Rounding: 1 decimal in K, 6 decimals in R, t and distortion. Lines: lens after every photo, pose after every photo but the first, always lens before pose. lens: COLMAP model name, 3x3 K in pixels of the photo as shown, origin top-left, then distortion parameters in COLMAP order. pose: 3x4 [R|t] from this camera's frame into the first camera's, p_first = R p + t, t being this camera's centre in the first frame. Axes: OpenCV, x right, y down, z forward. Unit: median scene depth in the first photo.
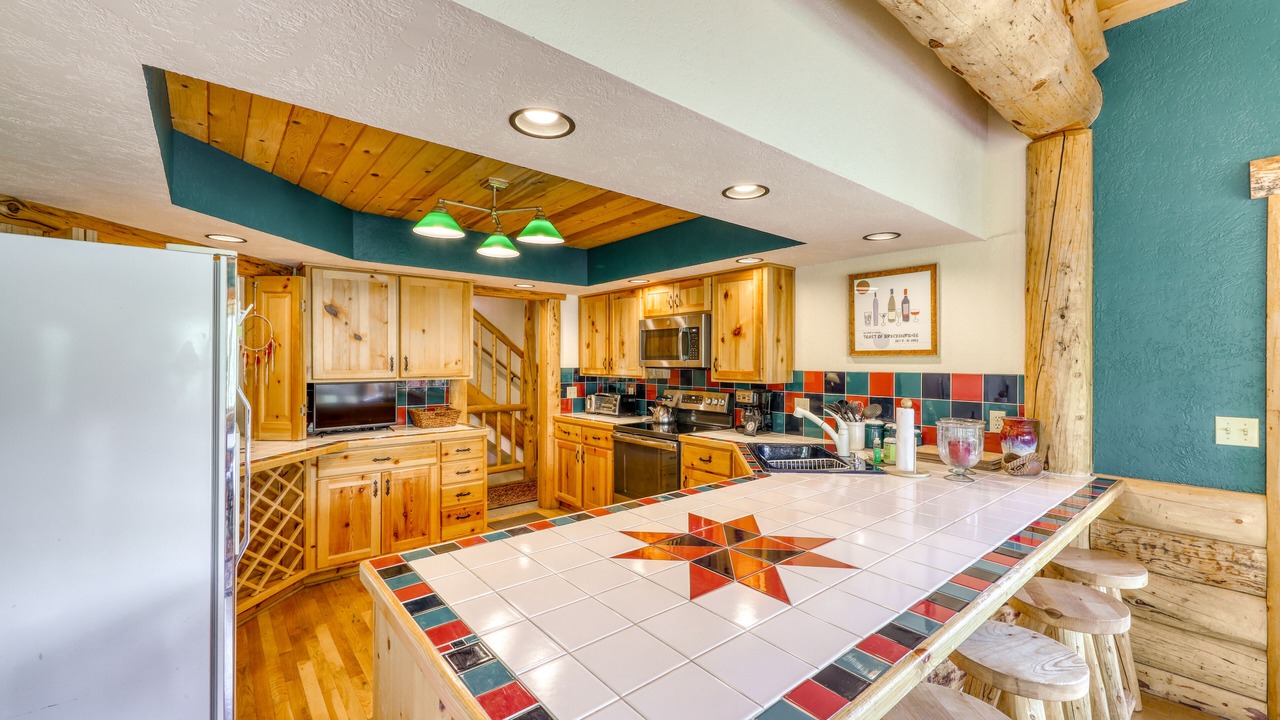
lens RADIAL K [[514.8, 0, 641.5], [0, 514.8, 358.8], [0, 0, 1]] dist [0.005786, -0.003374]
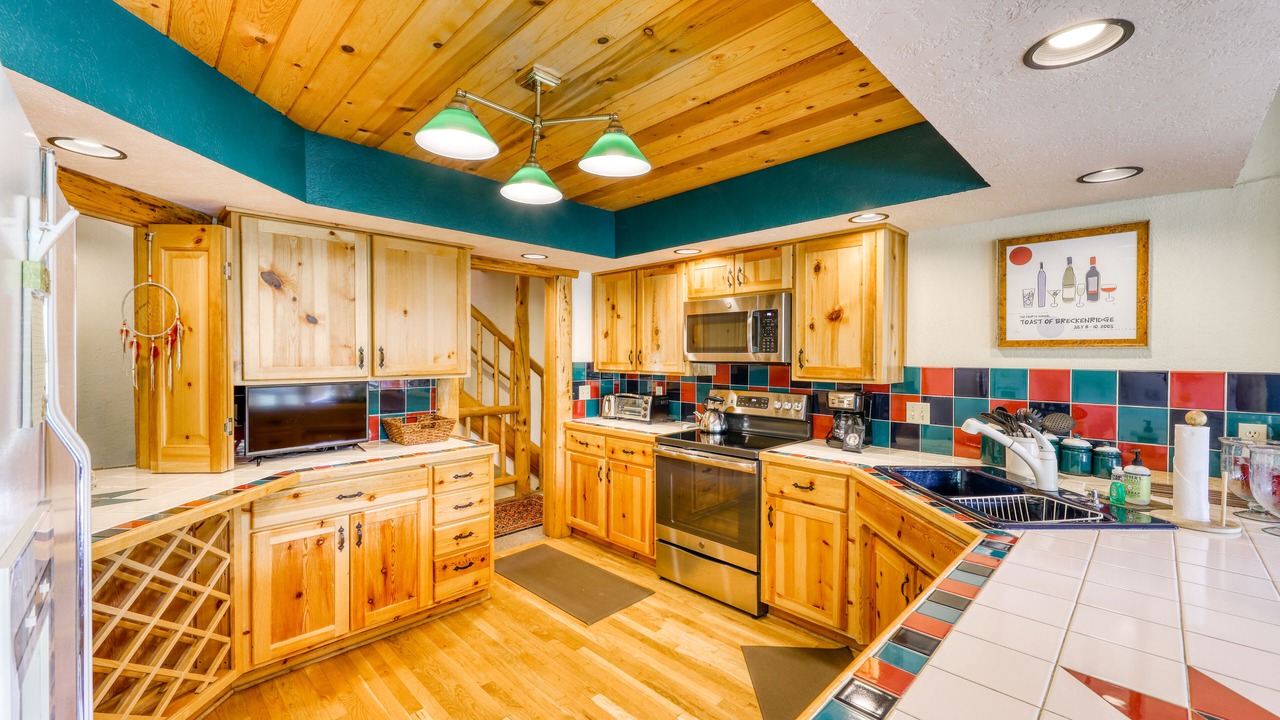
lens RADIAL K [[514.8, 0, 640.9], [0, 514.8, 358.2], [0, 0, 1]] dist [0.005786, -0.003374]
pose [[0.996362, 0.000395, 0.085223, -0.175311], [-0.001480, 0.999919, 0.012672, 0.001336], [-0.085211, -0.012752, 0.996281, 0.280867]]
